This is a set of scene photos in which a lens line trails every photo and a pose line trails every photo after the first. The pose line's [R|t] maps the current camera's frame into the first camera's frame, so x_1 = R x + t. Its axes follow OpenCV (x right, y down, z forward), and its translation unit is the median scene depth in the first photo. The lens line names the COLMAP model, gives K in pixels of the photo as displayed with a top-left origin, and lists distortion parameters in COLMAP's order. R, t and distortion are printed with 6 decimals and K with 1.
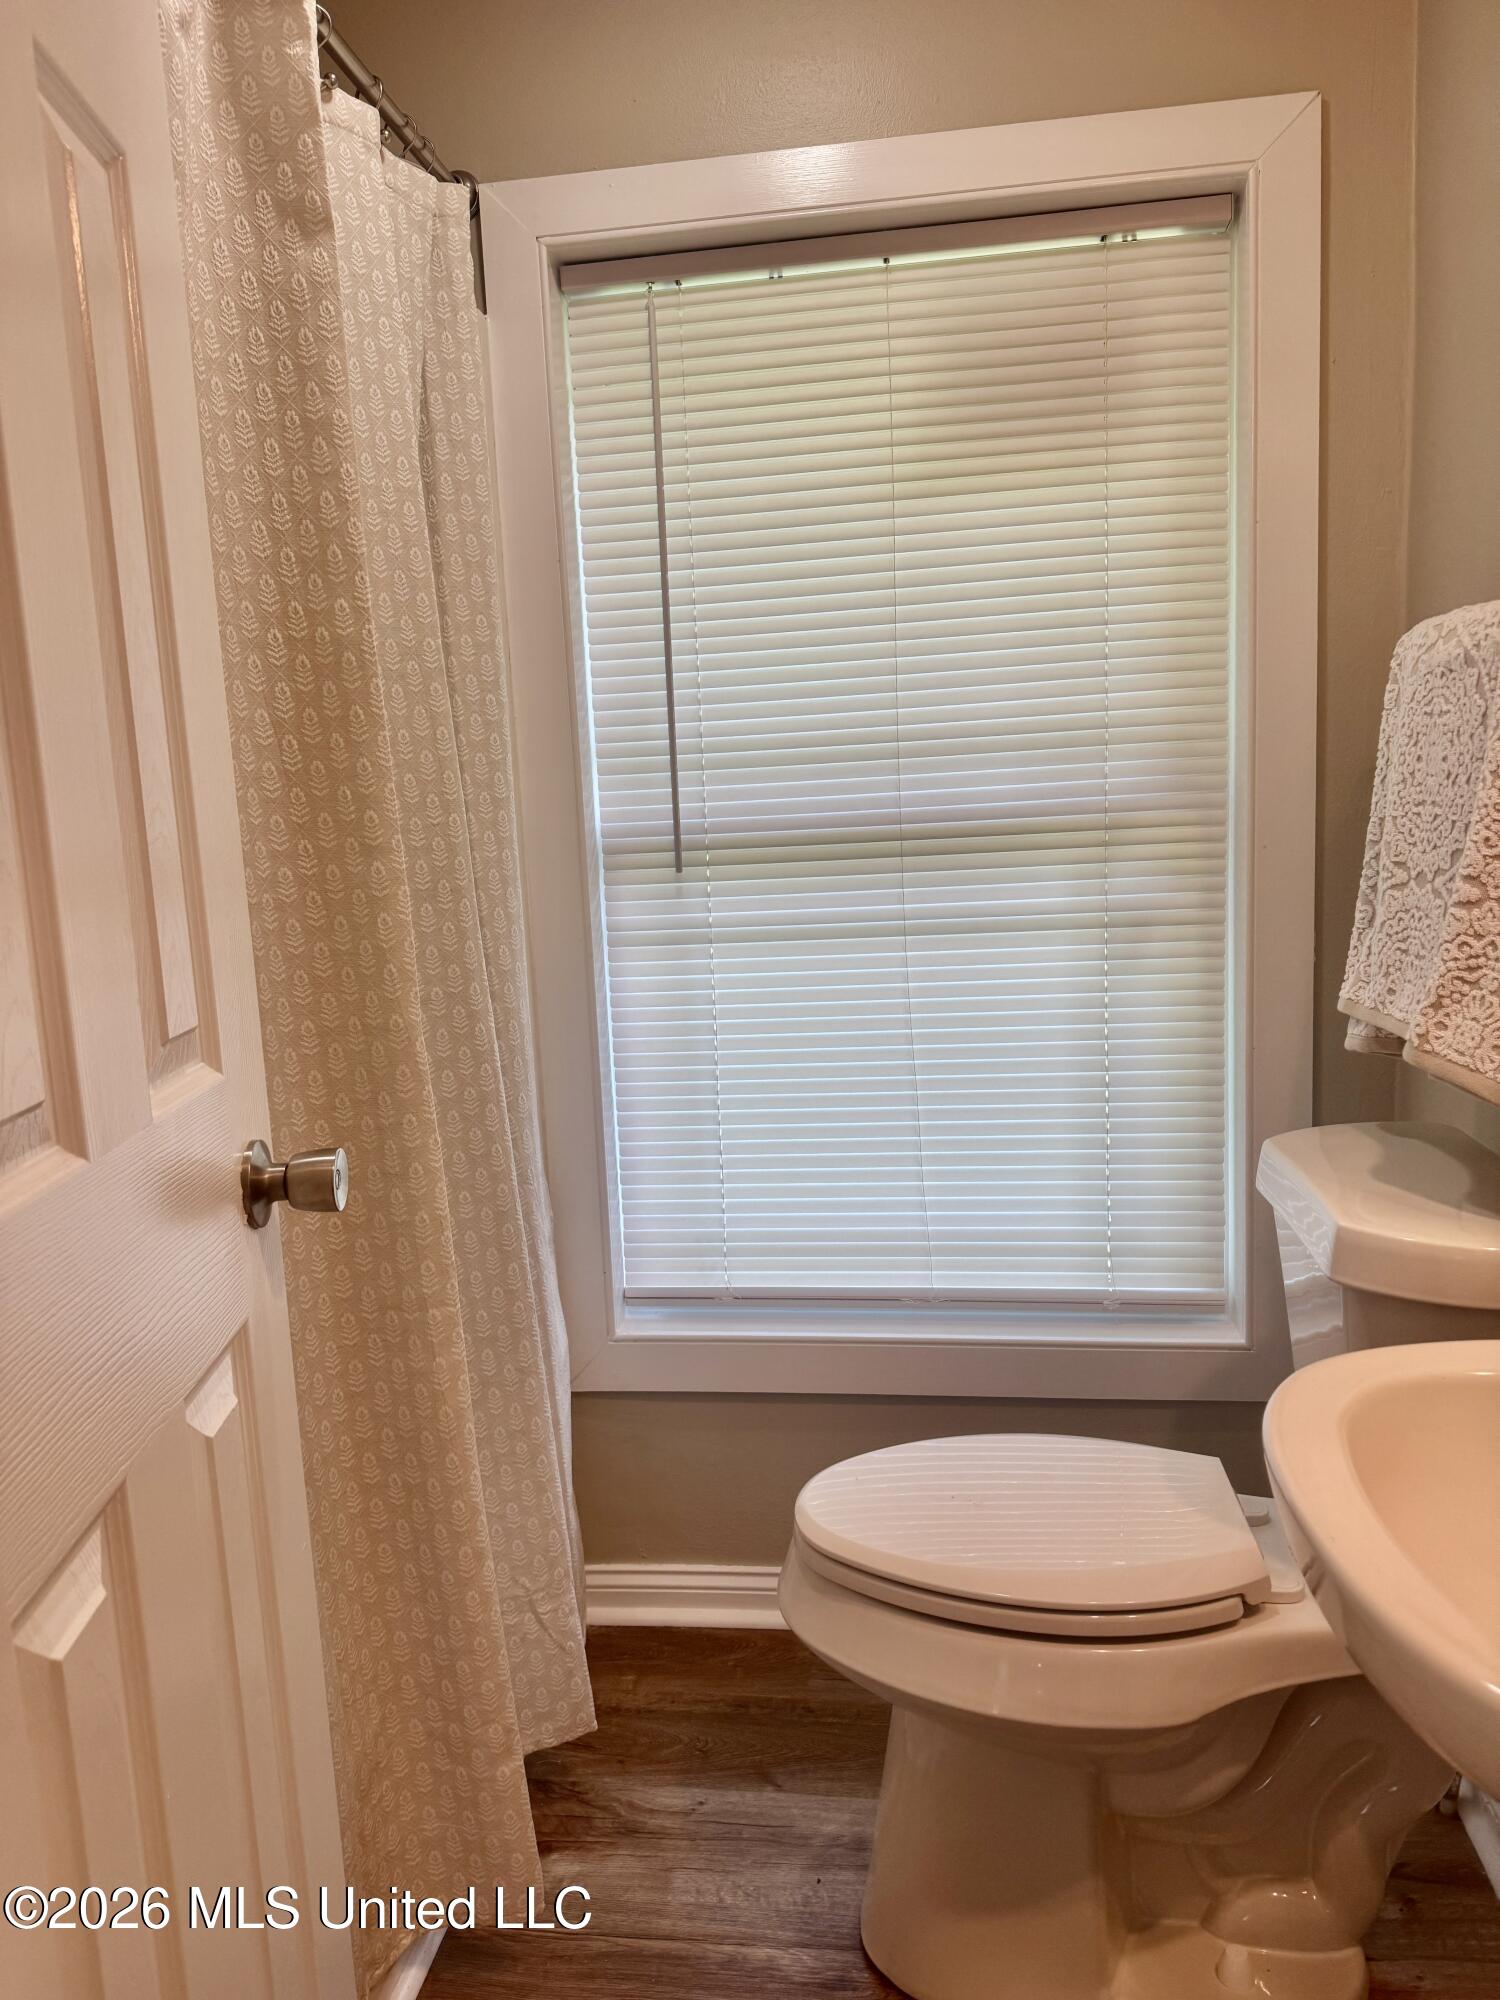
lens RADIAL K [[1443.2, 0, 754.4], [0, 1443.2, 1056.3], [0, 0, 1]] dist [0.059856, -0.106516]
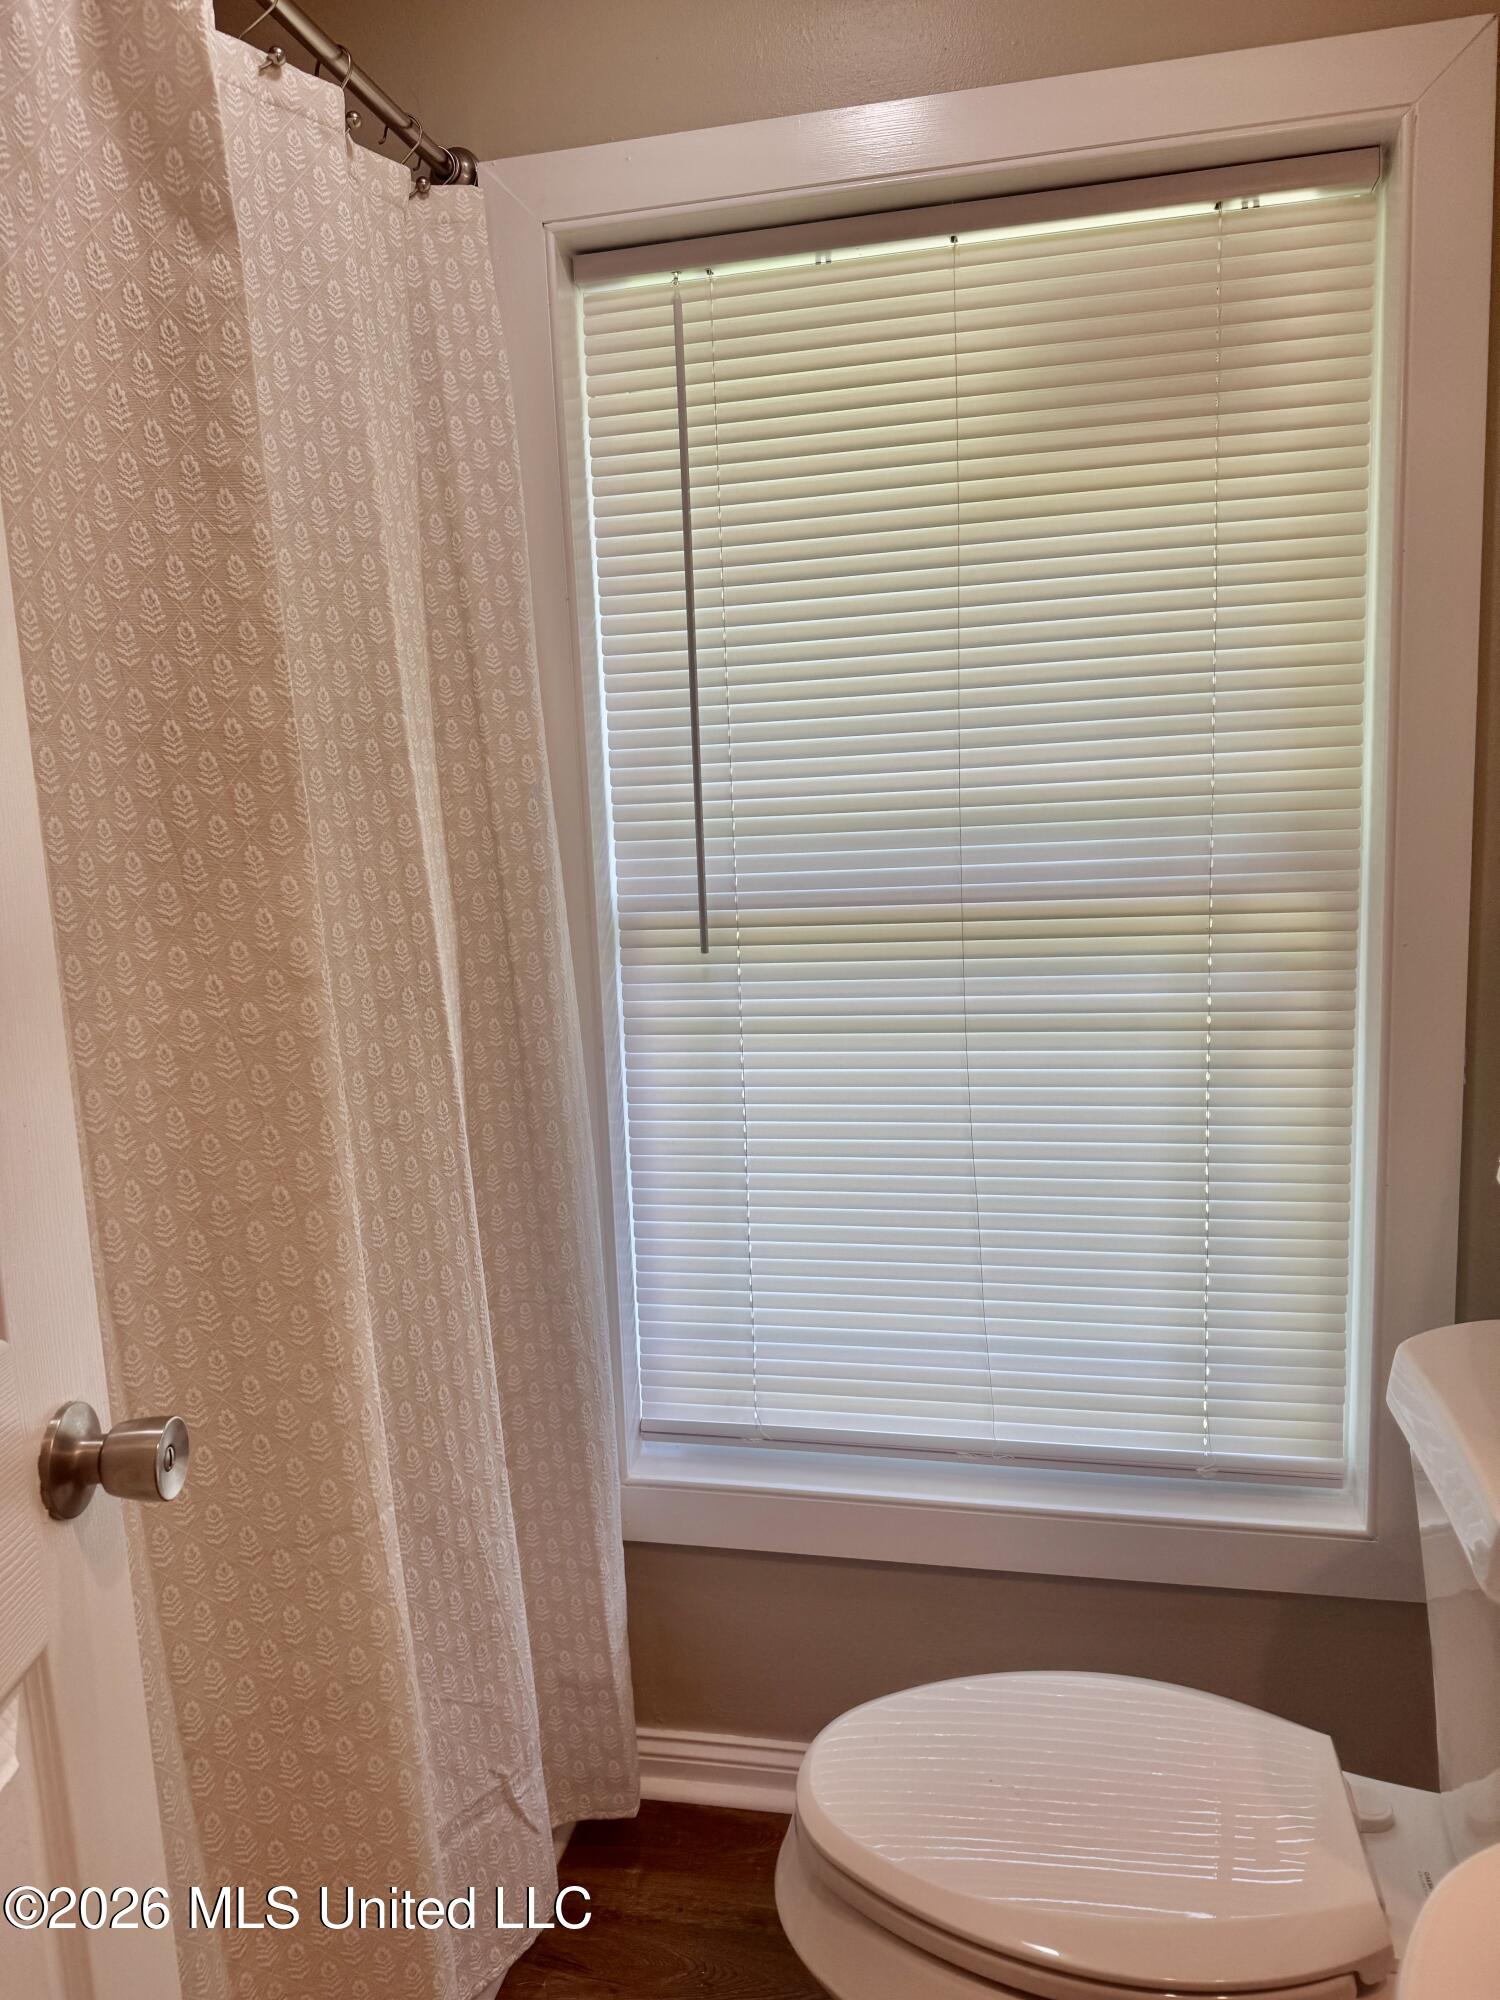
lens RADIAL K [[1450.6, 0, 744.6], [0, 1450.6, 1038.7], [0, 0, 1]] dist [0.036933, -0.059301]
pose [[0.996380, 0.017630, -0.083167, 0.046423], [-0.016935, 0.999816, 0.009050, -0.087189], [0.083311, -0.007608, 0.996495, 0.141188]]
